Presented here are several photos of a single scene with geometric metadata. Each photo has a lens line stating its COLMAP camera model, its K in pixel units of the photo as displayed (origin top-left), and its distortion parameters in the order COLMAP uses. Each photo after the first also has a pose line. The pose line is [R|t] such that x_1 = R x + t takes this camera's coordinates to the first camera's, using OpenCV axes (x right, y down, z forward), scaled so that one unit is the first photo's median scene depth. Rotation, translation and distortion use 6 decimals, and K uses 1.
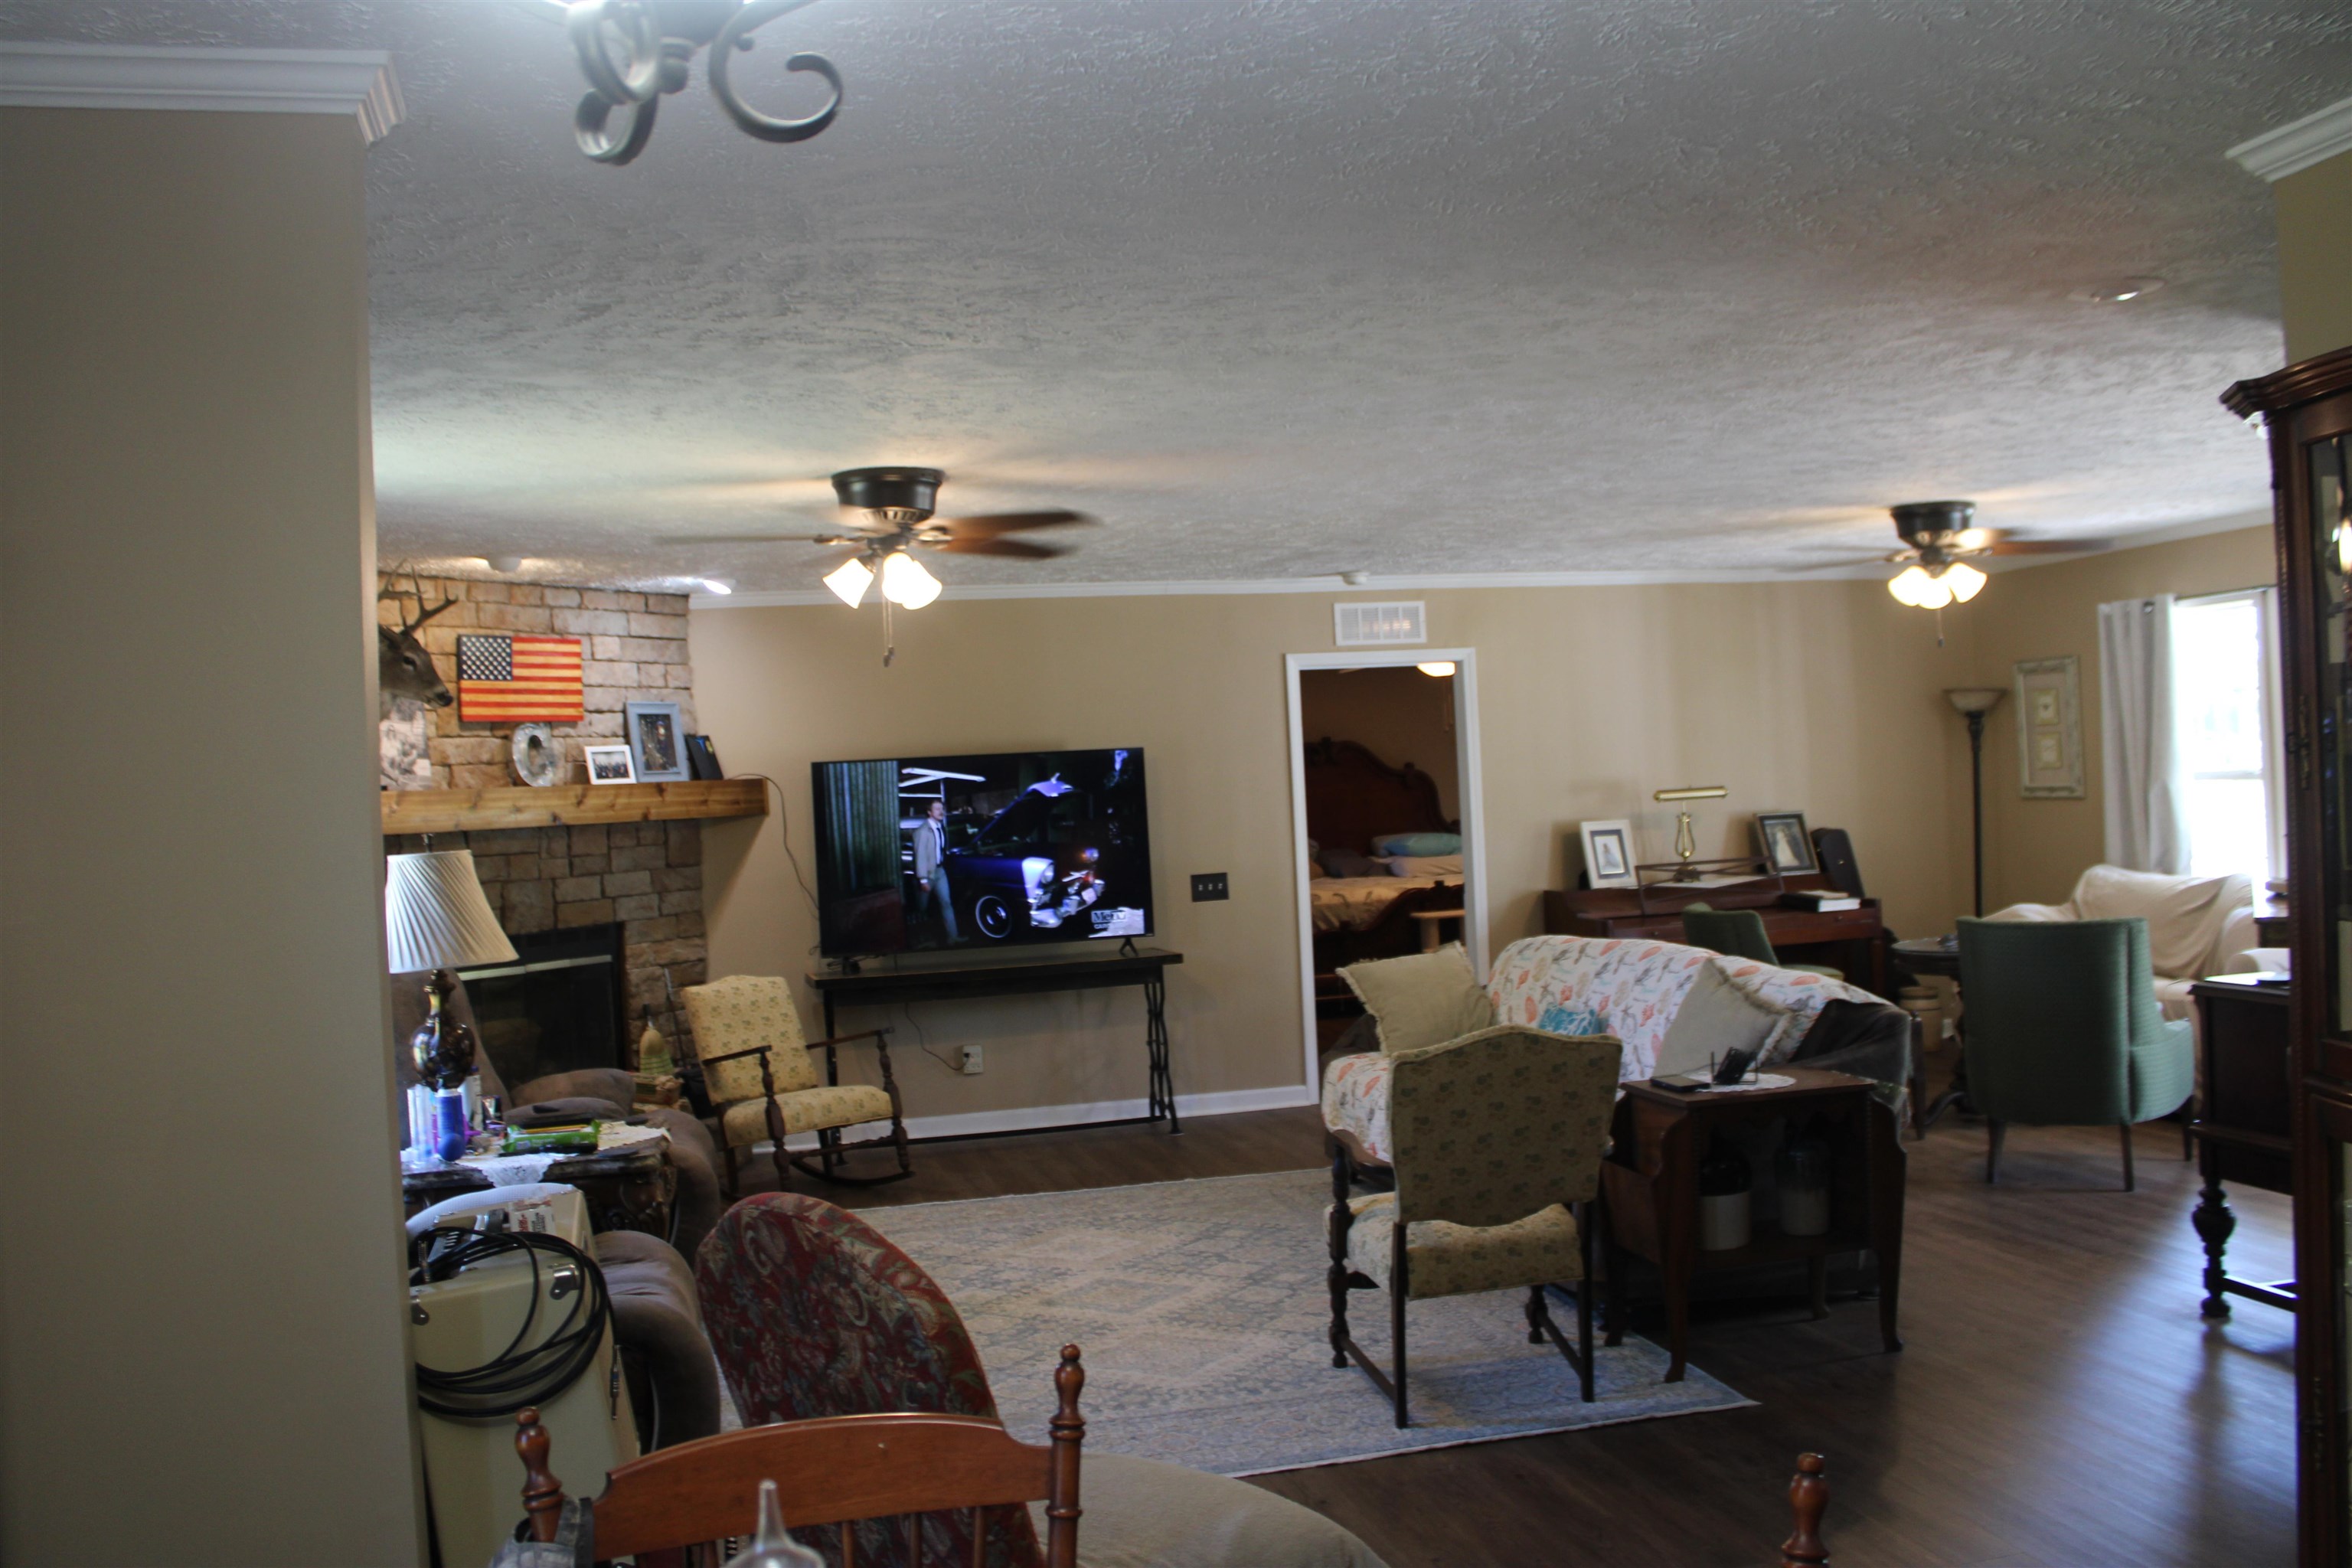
lens RADIAL K [[1968.4, 0, 1163.8], [0, 1968.4, 797.8], [0, 0, 1]] dist [-0.156096, 0.115074]
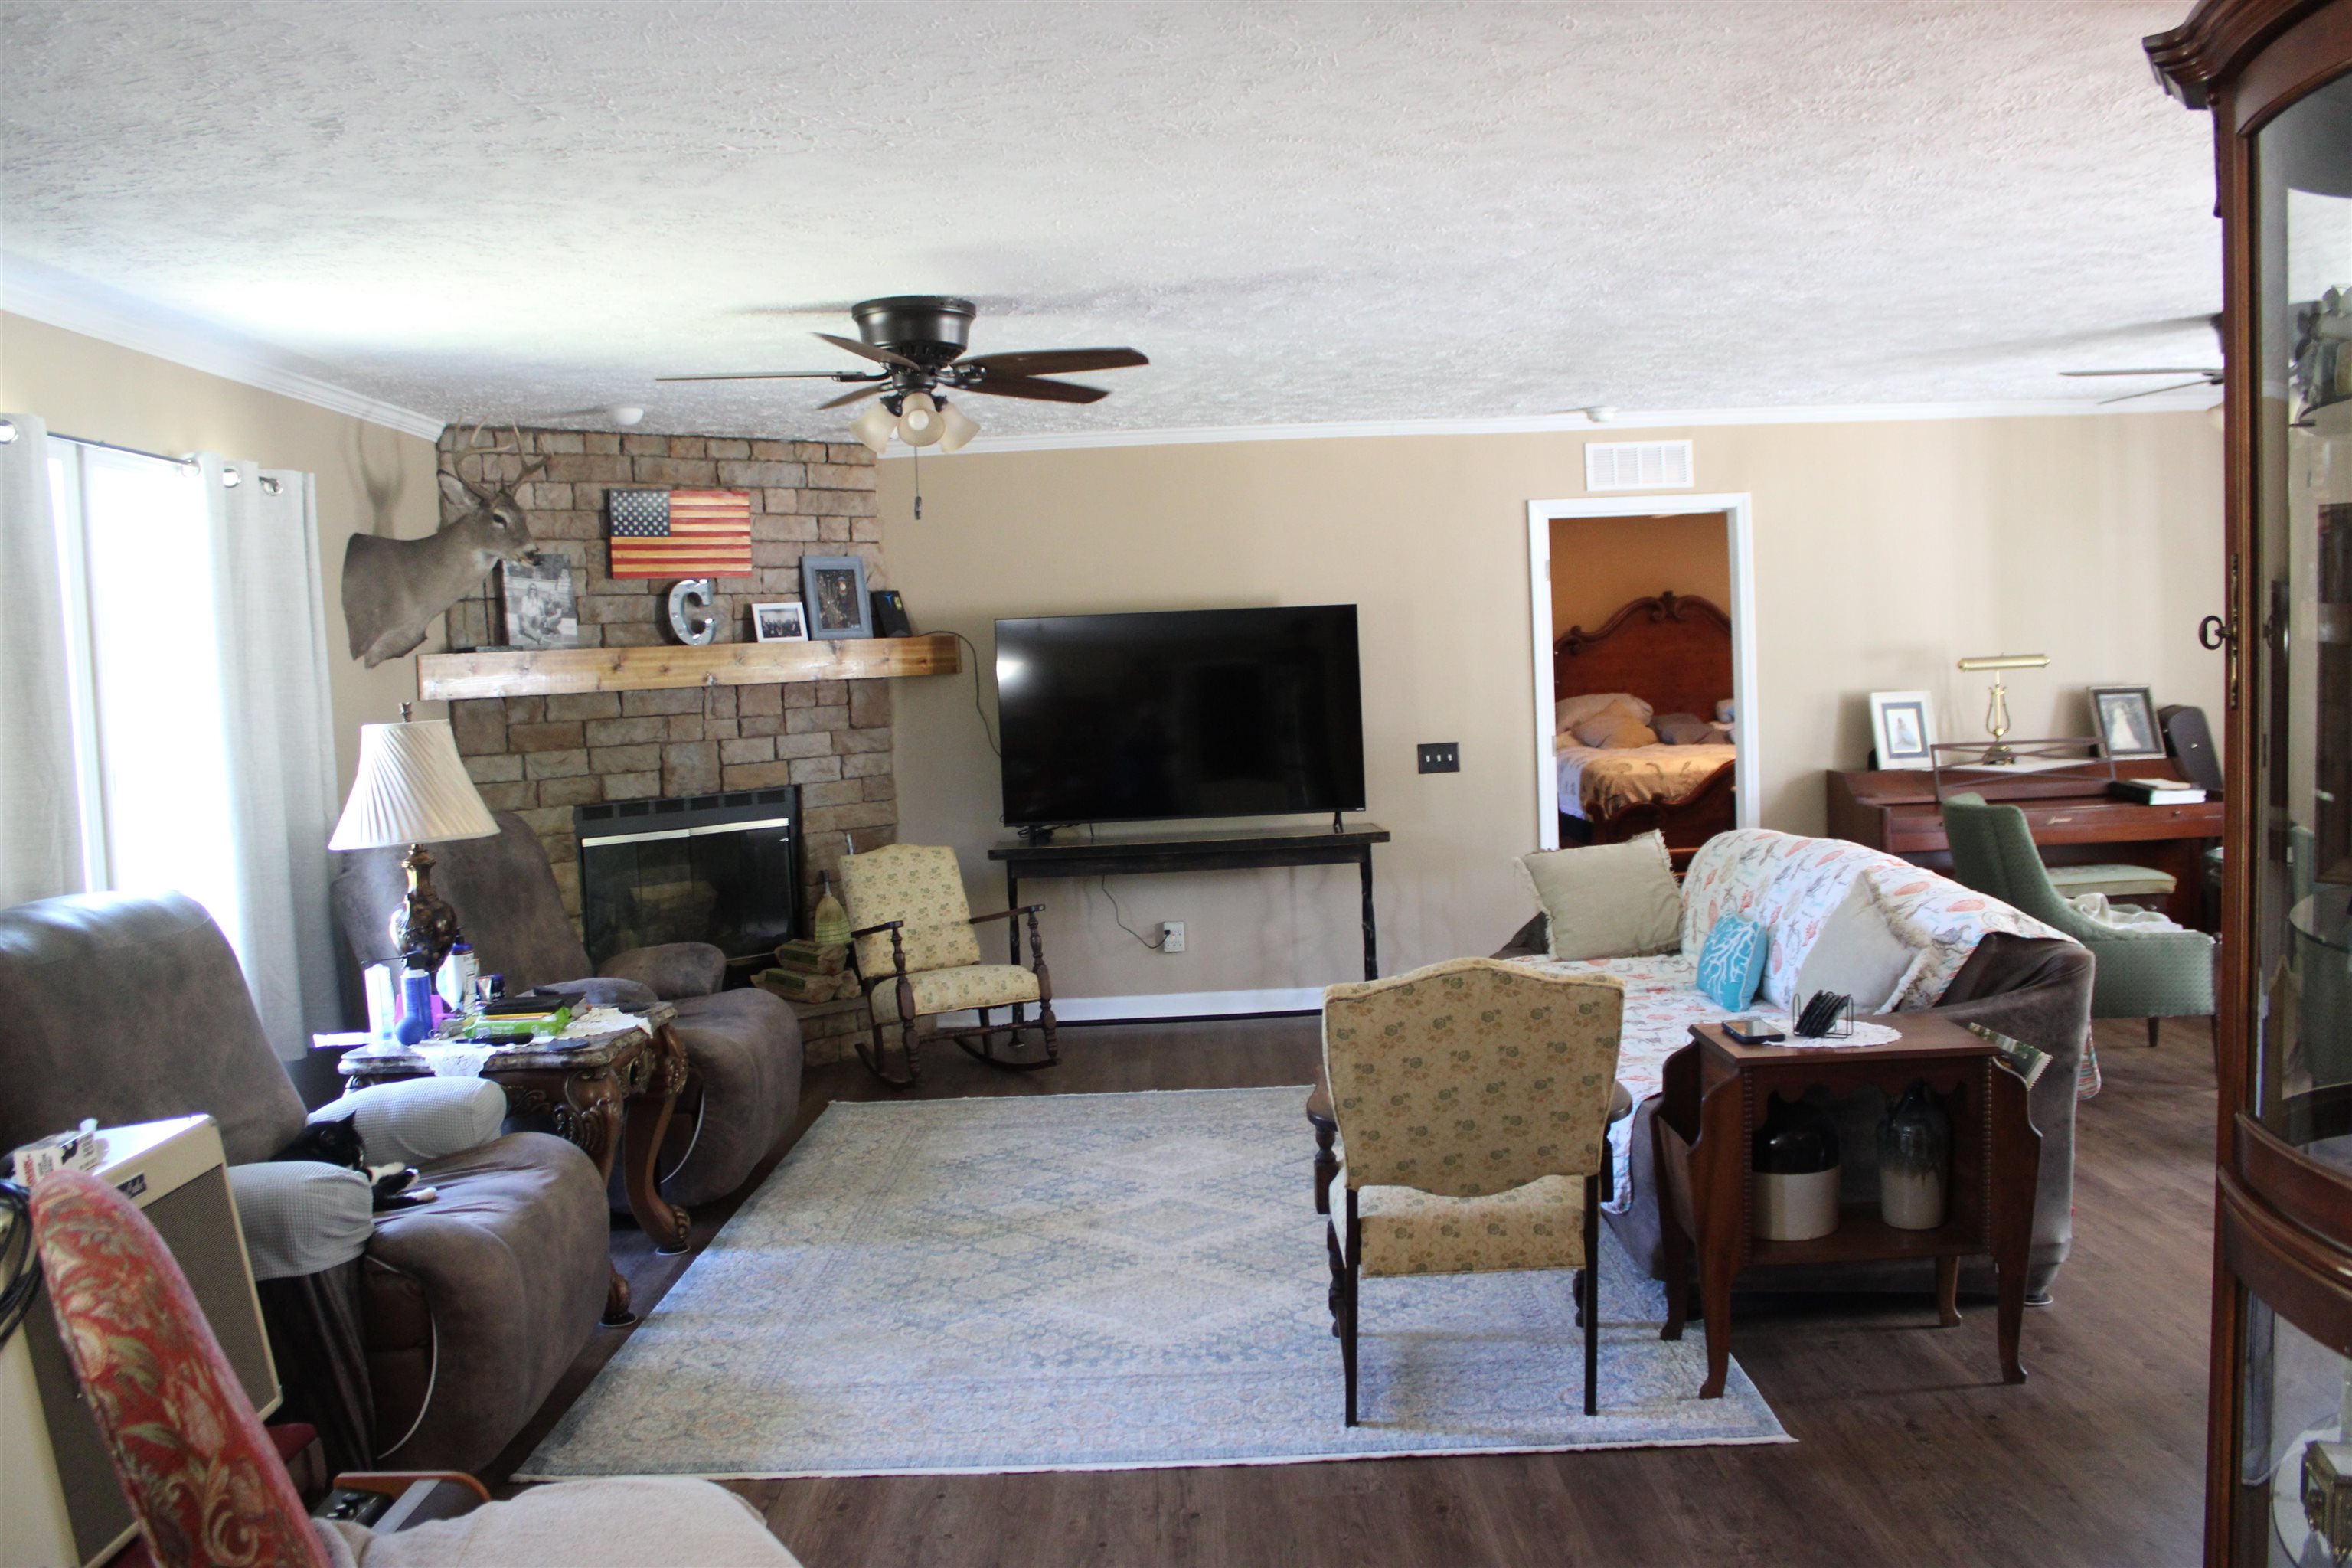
lens RADIAL K [[1968.4, 0, 1157.5], [0, 1968.4, 793.7], [0, 0, 1]] dist [-0.156096, 0.115074]
pose [[0.970741, 0.024513, -0.238875, 0.138528], [-0.006638, 0.997135, 0.075347, -0.007046], [0.240038, -0.071557, 0.968123, 0.107103]]
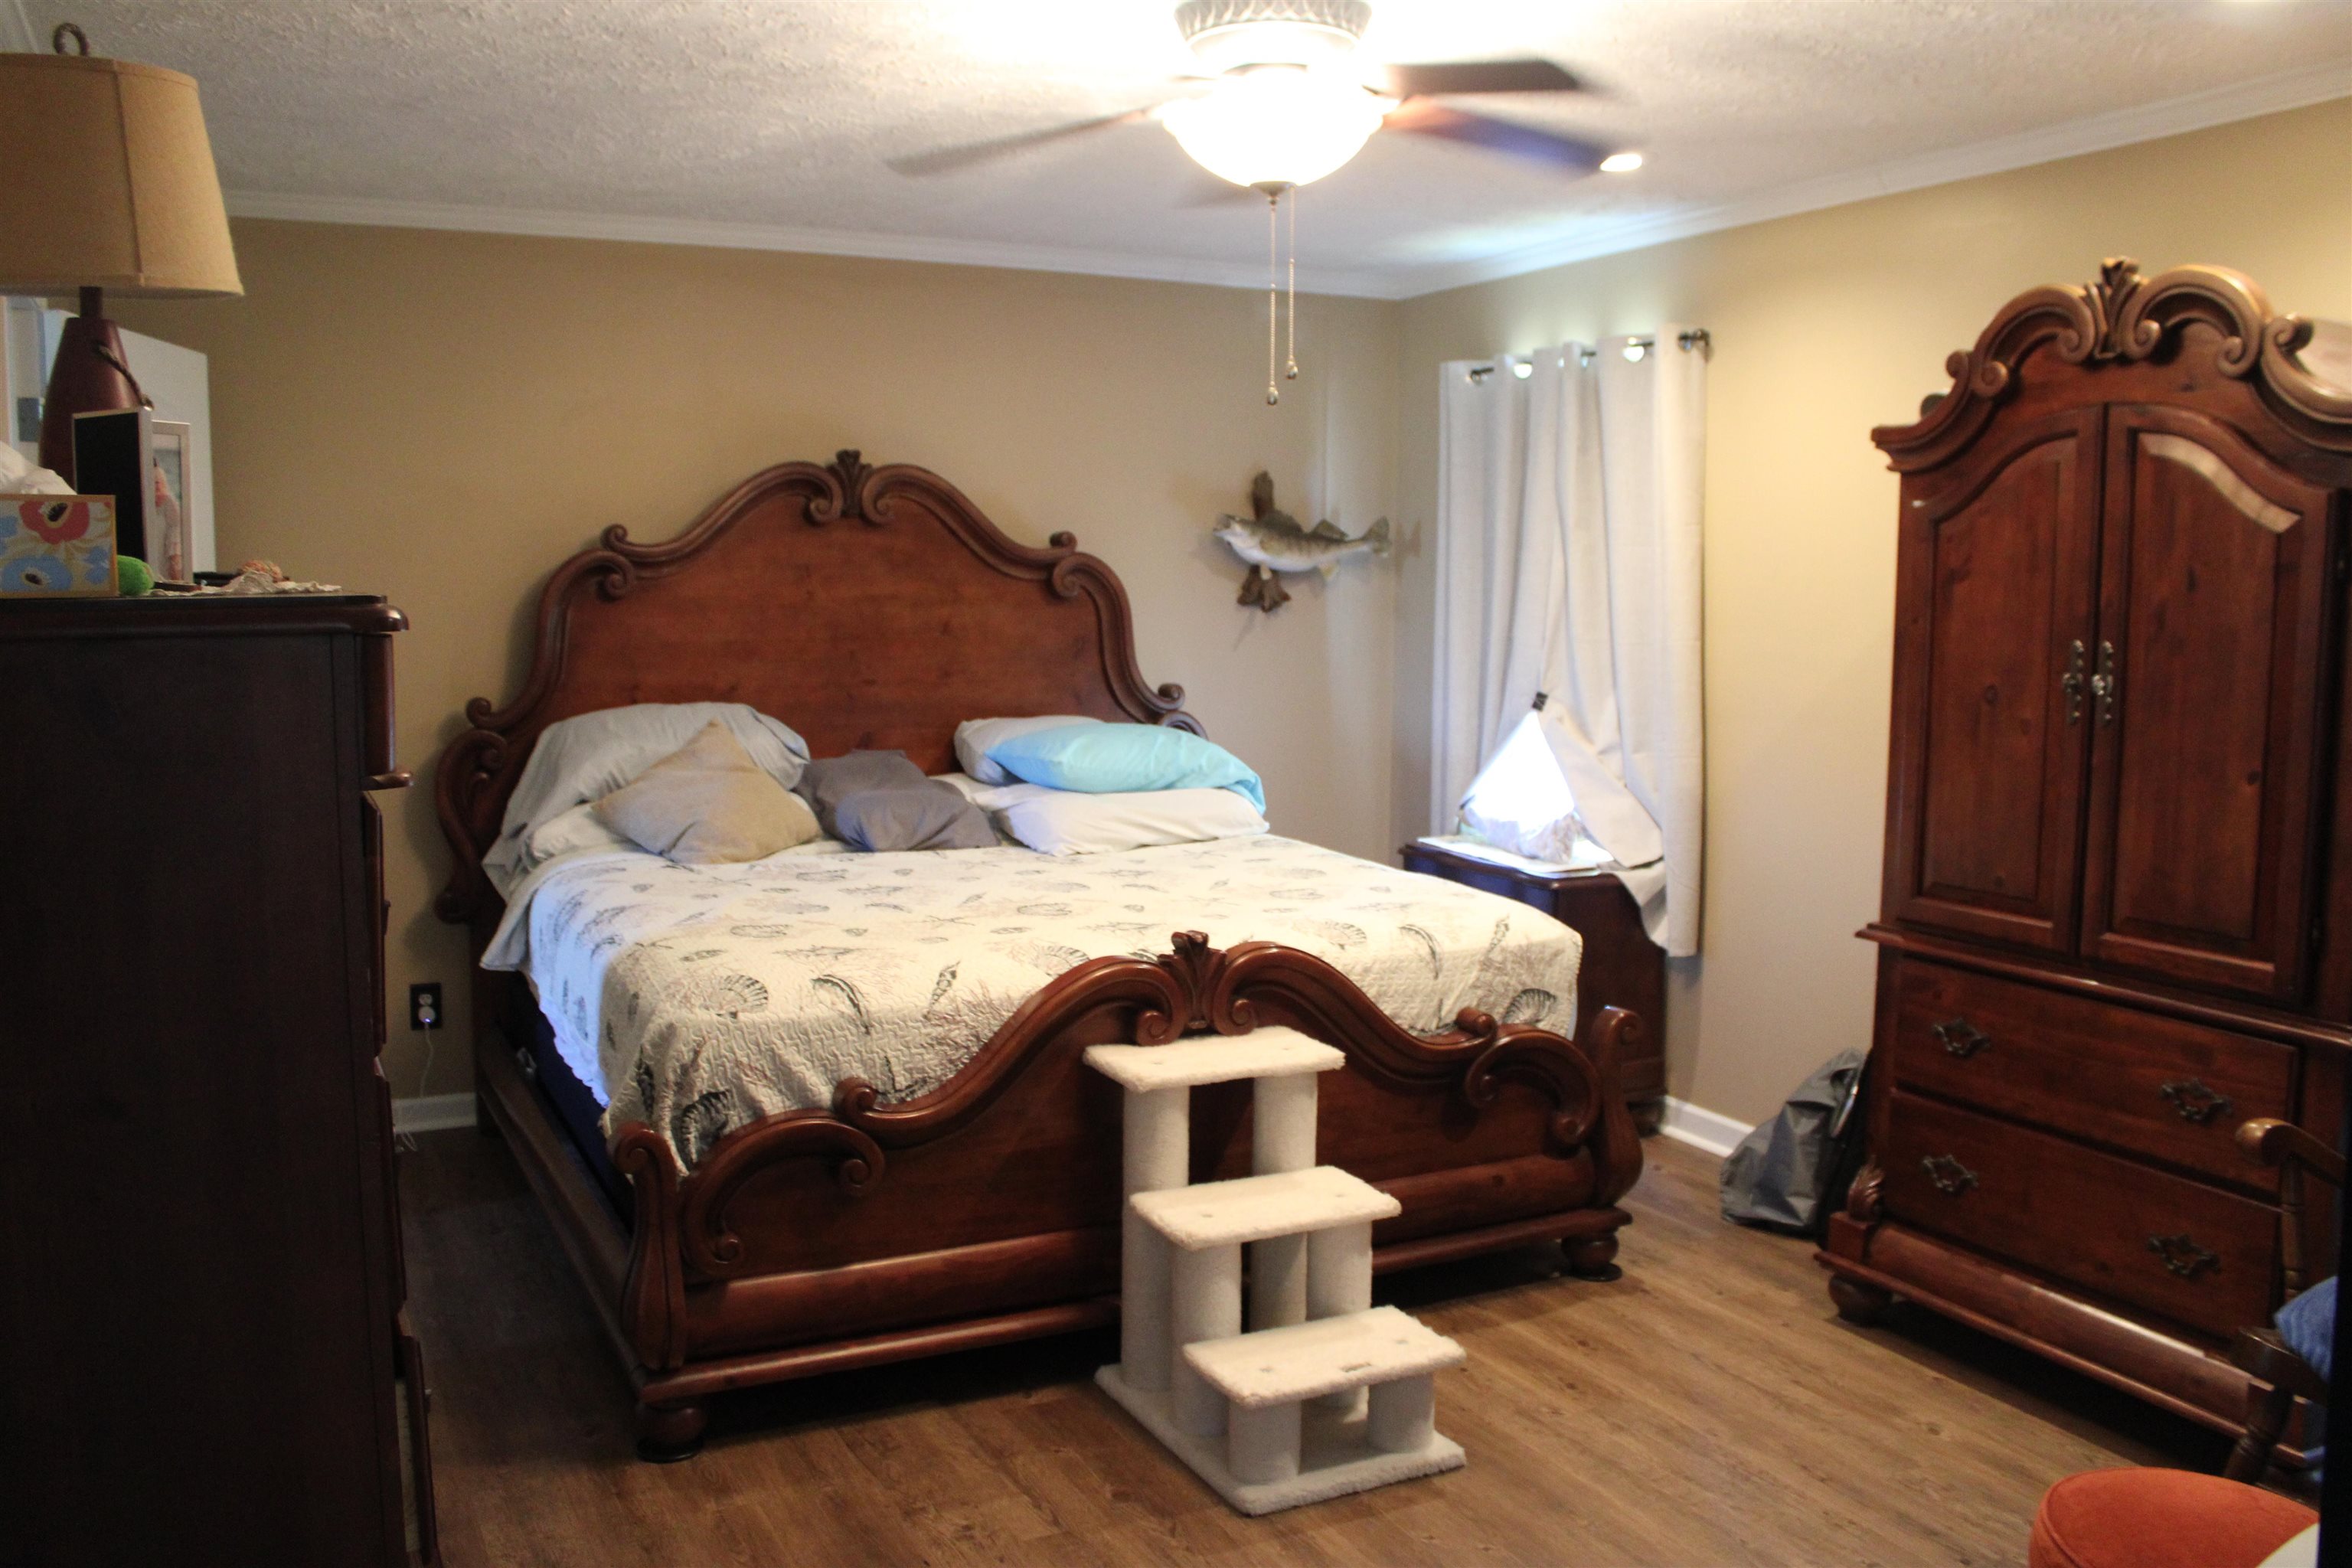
lens RADIAL K [[1968.4, 0, 1173.3], [0, 1968.4, 783.6], [0, 0, 1]] dist [-0.156096, 0.115074]
pose [[0.974835, 0.031844, 0.220641, 0.123914], [-0.052850, 0.994541, 0.089968, -0.009765], [-0.216572, -0.099365, 0.971197, 1.219804]]
